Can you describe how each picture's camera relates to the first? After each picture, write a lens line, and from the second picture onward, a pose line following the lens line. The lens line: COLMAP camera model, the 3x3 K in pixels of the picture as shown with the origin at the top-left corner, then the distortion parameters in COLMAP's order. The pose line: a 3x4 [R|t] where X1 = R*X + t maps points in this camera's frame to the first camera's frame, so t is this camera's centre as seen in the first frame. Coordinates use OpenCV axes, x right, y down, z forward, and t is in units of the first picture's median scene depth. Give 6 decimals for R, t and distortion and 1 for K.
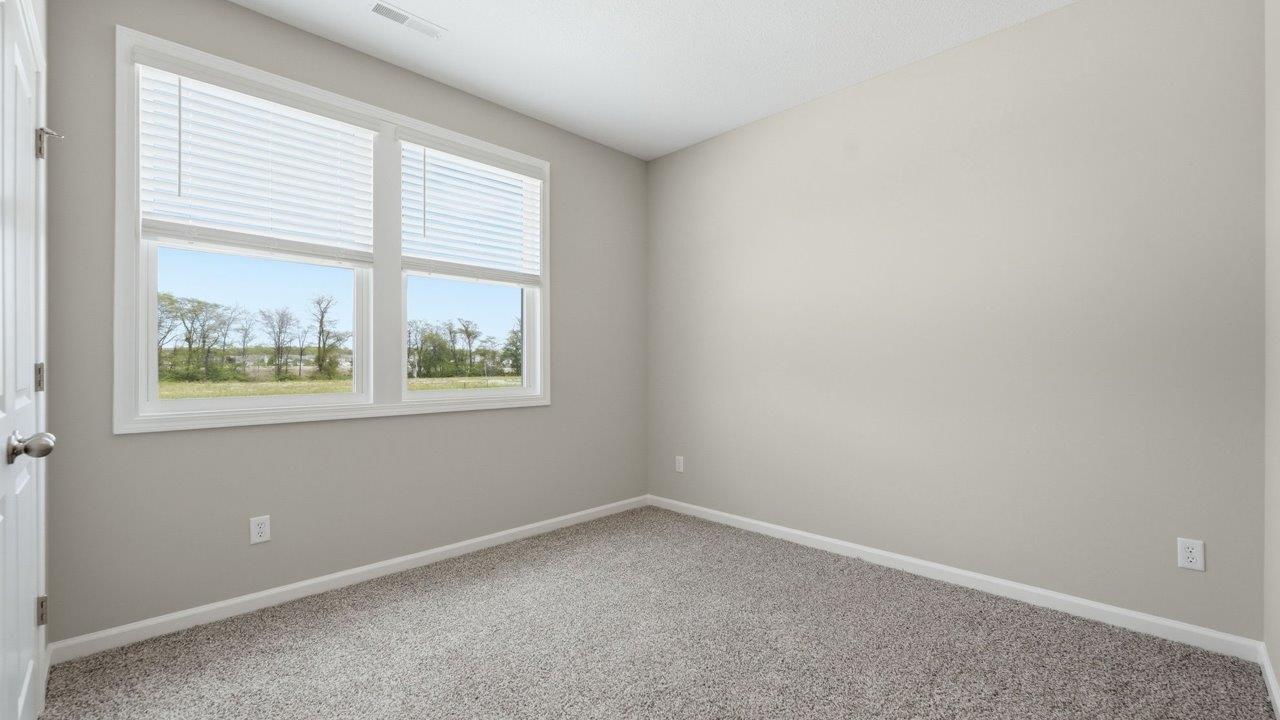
lens RADIAL K [[535.3, 0, 637.9], [0, 535.3, 349.0], [0, 0, 1]] dist [-0.000386, 0.000249]
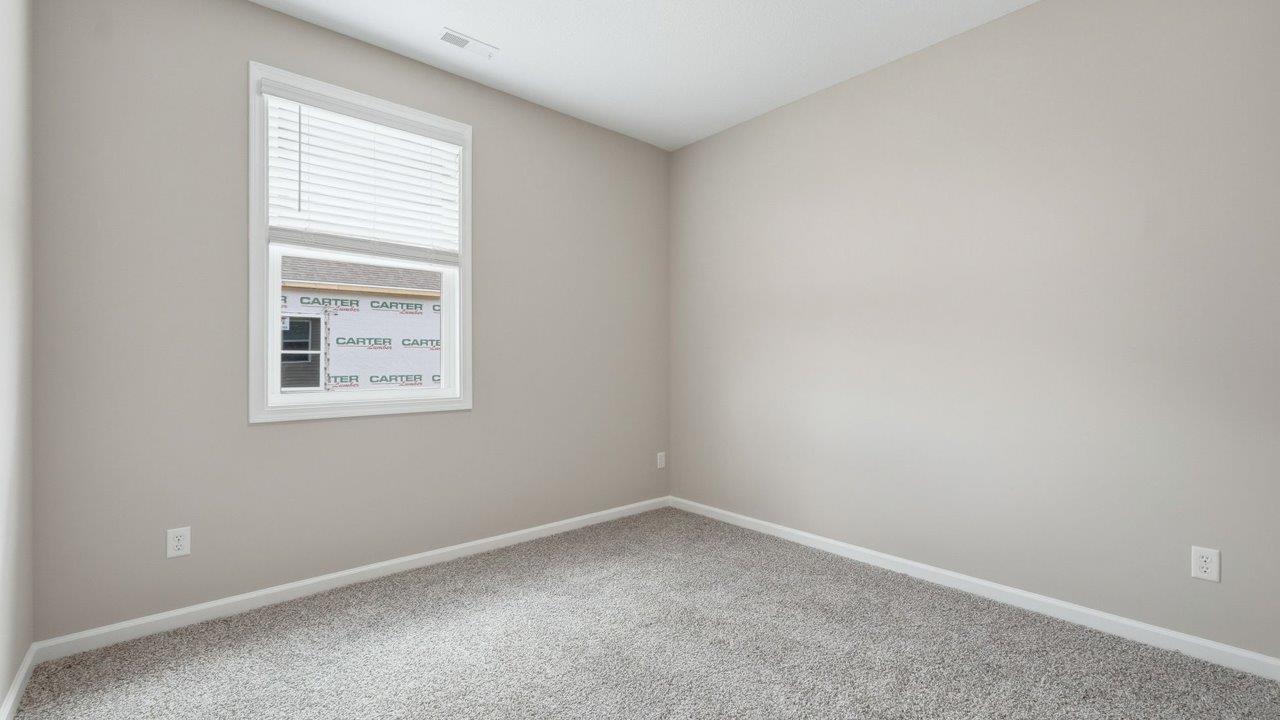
lens RADIAL K [[535.3, 0, 639.8], [0, 535.3, 357.1], [0, 0, 1]] dist [-0.000386, 0.000249]
pose [[0.997732, -0.002011, -0.067282, 0.102074], [0.003341, 0.999801, 0.019662, 0.003061], [0.067230, -0.019842, 0.997540, 0.100309]]
